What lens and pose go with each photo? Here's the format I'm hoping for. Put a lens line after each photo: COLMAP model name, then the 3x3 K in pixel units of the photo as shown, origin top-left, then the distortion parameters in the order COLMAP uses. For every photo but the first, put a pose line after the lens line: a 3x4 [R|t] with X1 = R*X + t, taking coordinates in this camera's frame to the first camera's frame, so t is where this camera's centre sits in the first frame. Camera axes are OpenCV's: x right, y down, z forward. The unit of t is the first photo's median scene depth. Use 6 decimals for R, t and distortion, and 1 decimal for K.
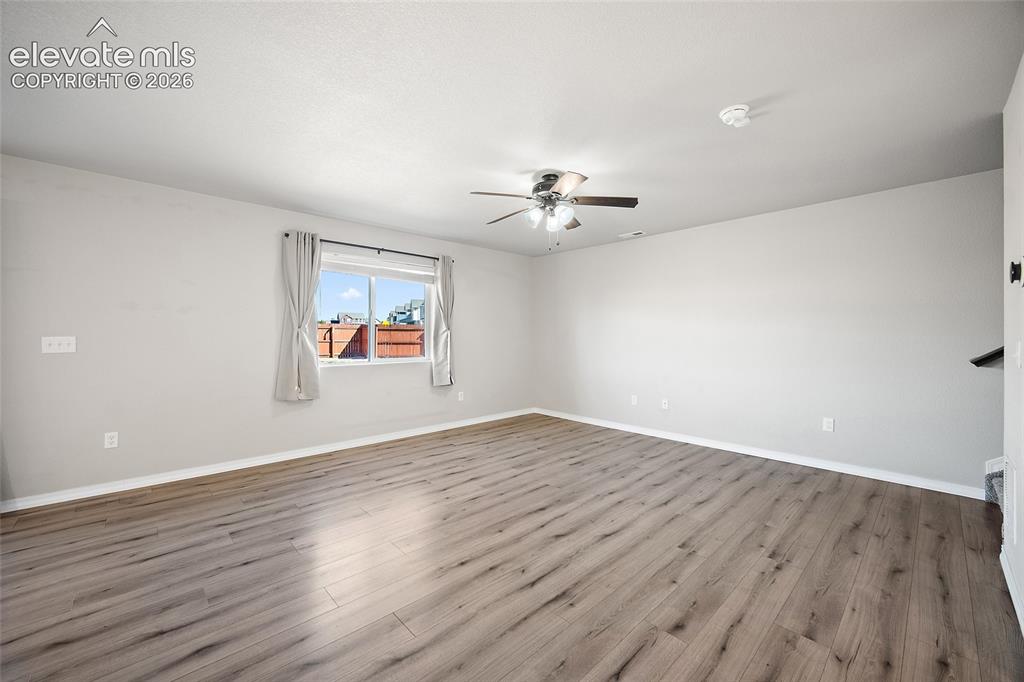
lens RADIAL K [[405.1, 0, 506.4], [0, 405.1, 336.3], [0, 0, 1]] dist [-0.002236, -0.000391]
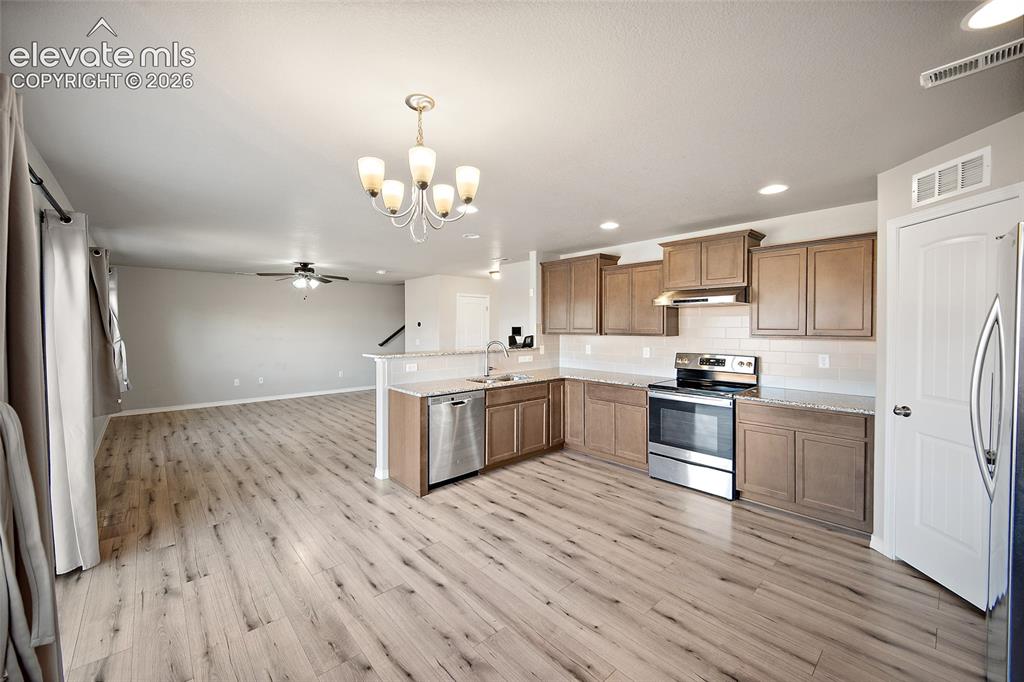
lens RADIAL K [[405.1, 0, 505.8], [0, 405.1, 333.3], [0, 0, 1]] dist [-0.002236, -0.000391]
pose [[0.023157, -0.019062, 0.999550, -1.615925], [0.001651, 0.999818, 0.019029, -0.069232], [-0.999730, 0.001210, 0.023185, -0.040946]]
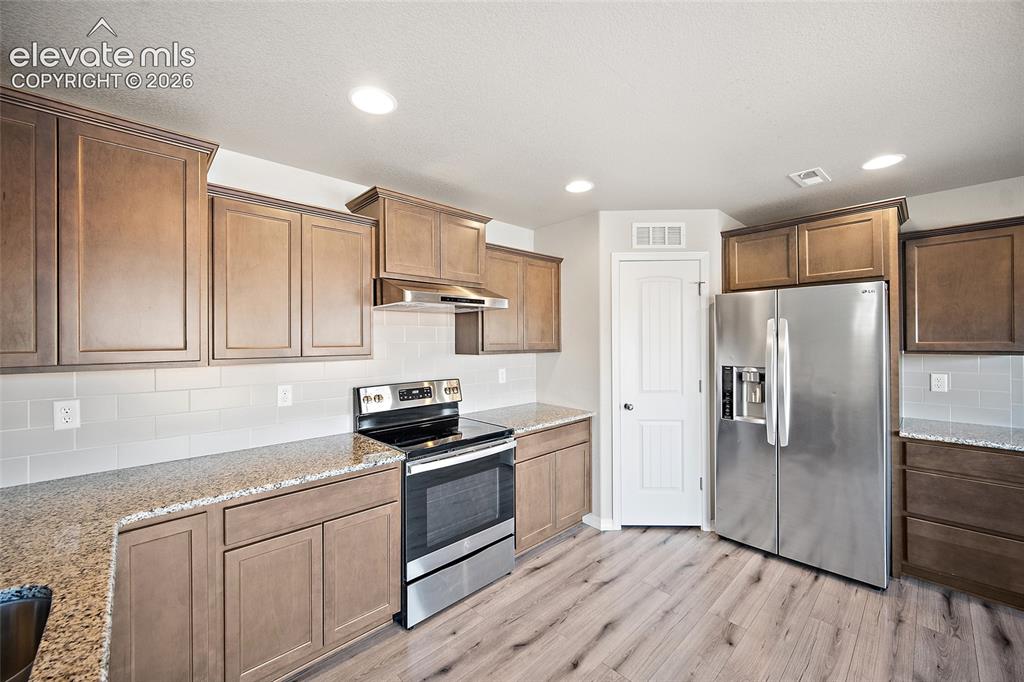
lens RADIAL K [[405.1, 0, 509.4], [0, 405.1, 339.5], [0, 0, 1]] dist [-0.002236, -0.000391]
pose [[-0.999964, 0.004805, -0.006977, -0.684166], [0.004817, 0.999987, -0.001682, -0.066531], [0.006969, -0.001716, -0.999974, 0.160433]]
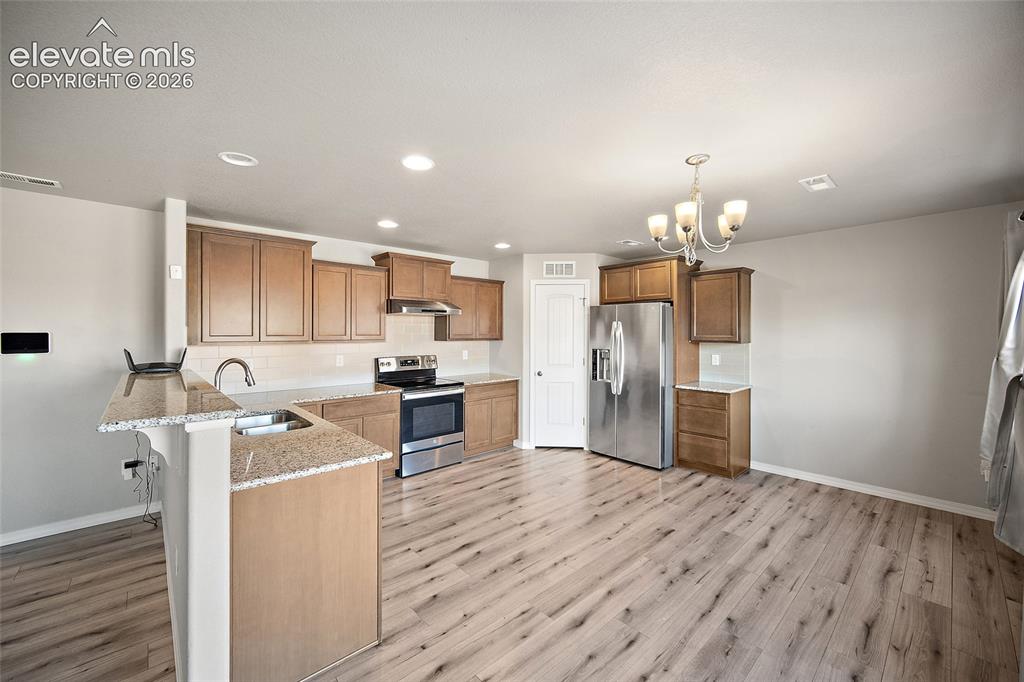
lens RADIAL K [[405.1, 0, 507.8], [0, 405.1, 332.7], [0, 0, 1]] dist [-0.002236, -0.000391]
pose [[-0.999854, -0.003342, 0.016783, -0.850748], [-0.003328, 0.999994, 0.000839, -0.067648], [-0.016786, 0.000783, -0.999859, 0.701788]]
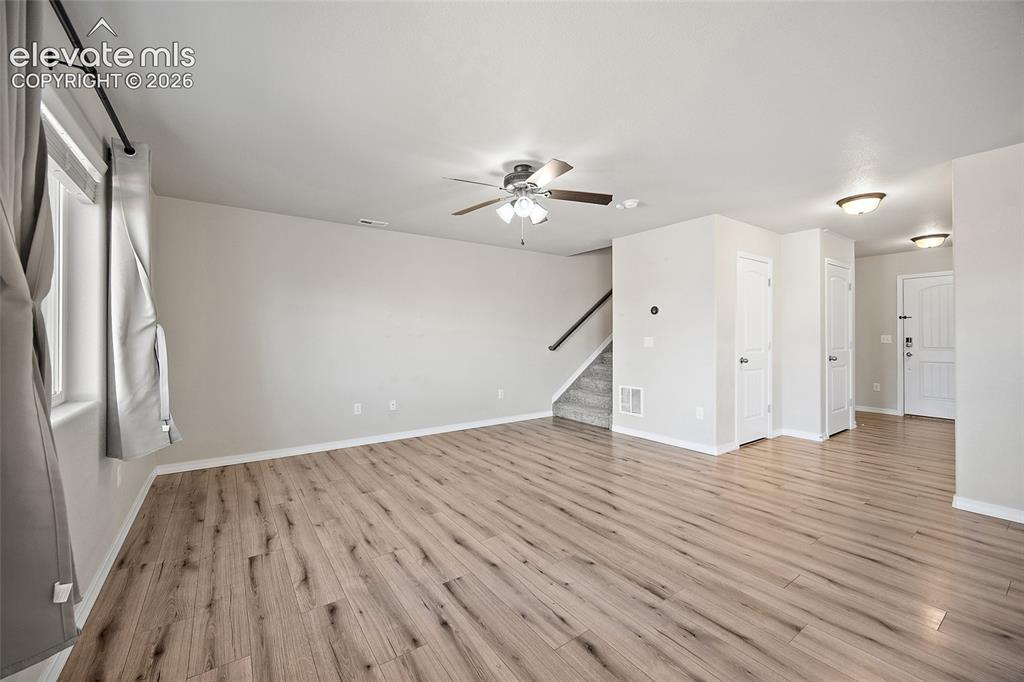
lens RADIAL K [[405.1, 0, 506.6], [0, 405.1, 334.7], [0, 0, 1]] dist [-0.002236, -0.000391]
pose [[0.139982, 0.000927, 0.990154, -0.718537], [0.004378, 0.999989, -0.001555, -0.001800], [-0.990144, 0.004552, 0.139977, 0.777273]]
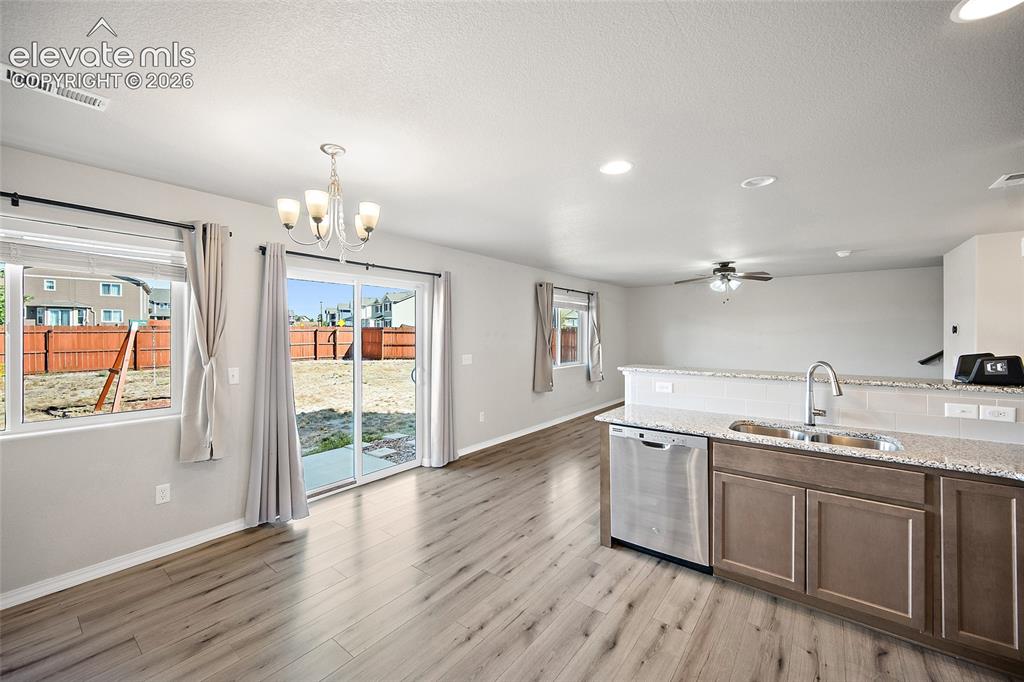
lens RADIAL K [[405.1, 0, 504.3], [0, 405.1, 336.6], [0, 0, 1]] dist [-0.002236, -0.000391]
pose [[0.988272, -0.002597, 0.152683, -0.975253], [0.001717, 0.999981, 0.005893, -0.066044], [-0.152696, -0.005562, 0.988258, -0.544563]]
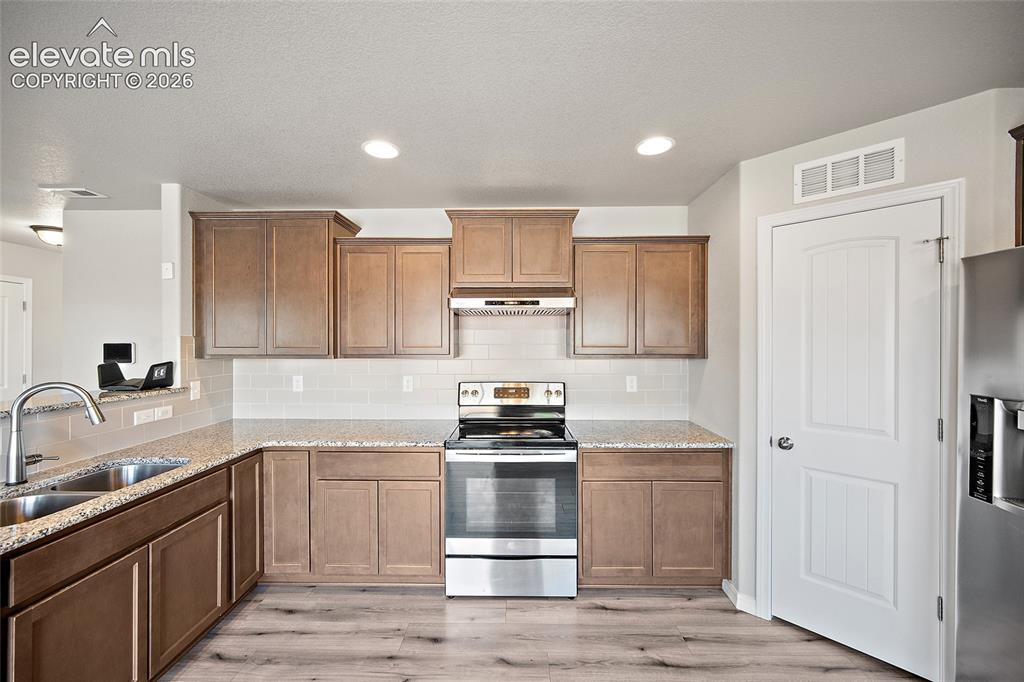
lens RADIAL K [[405.1, 0, 509.2], [0, 405.1, 345.6], [0, 0, 1]] dist [-0.002236, -0.000391]
pose [[-0.718474, -0.005030, 0.695536, -1.053433], [-0.001353, 0.999982, 0.005833, -0.065772], [-0.695553, 0.003250, -0.718468, -0.010625]]
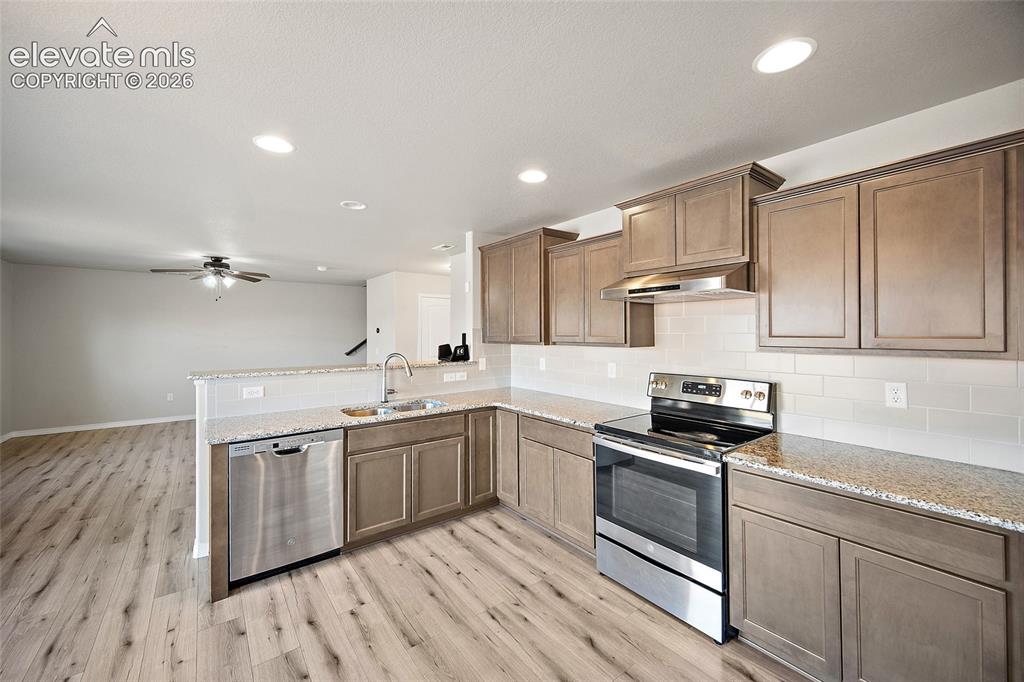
lens RADIAL K [[405.1, 0, 506.8], [0, 405.1, 331.8], [0, 0, 1]] dist [-0.002236, -0.000391]
pose [[0.104484, 0.001320, 0.994526, -1.229006], [0.003200, 0.999993, -0.001663, -0.066486], [-0.994521, 0.003356, 0.104479, -0.316264]]
